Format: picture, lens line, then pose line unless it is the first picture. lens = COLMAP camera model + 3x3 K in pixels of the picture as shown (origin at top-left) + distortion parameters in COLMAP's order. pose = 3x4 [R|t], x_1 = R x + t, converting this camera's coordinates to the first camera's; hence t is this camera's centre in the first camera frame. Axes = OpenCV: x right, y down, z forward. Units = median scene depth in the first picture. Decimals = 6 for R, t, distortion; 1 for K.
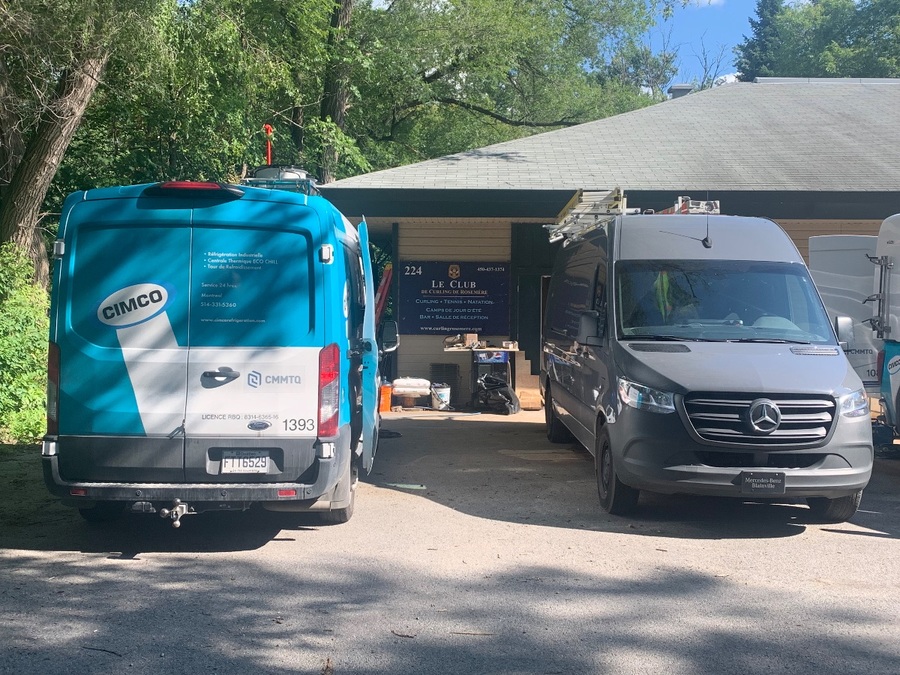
lens RADIAL K [[992.8, 0, 450.0], [0, 992.8, 337.5], [0, 0, 1]] dist [0.188349, -0.660551]
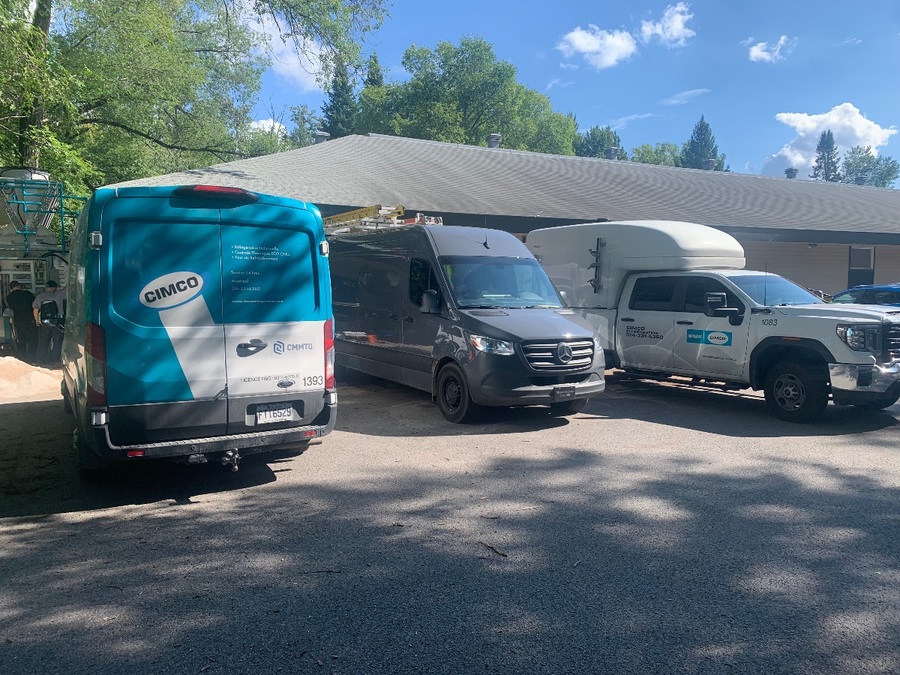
lens RADIAL K [[686.0, 0, 450.0], [0, 686.0, 337.5], [0, 0, 1]] dist [0.010683, -0.038222]
pose [[0.853976, -0.047896, 0.518103, -0.456416], [0.024077, 0.998325, 0.052604, -0.011296], [-0.519755, -0.032448, 0.853699, 0.147859]]
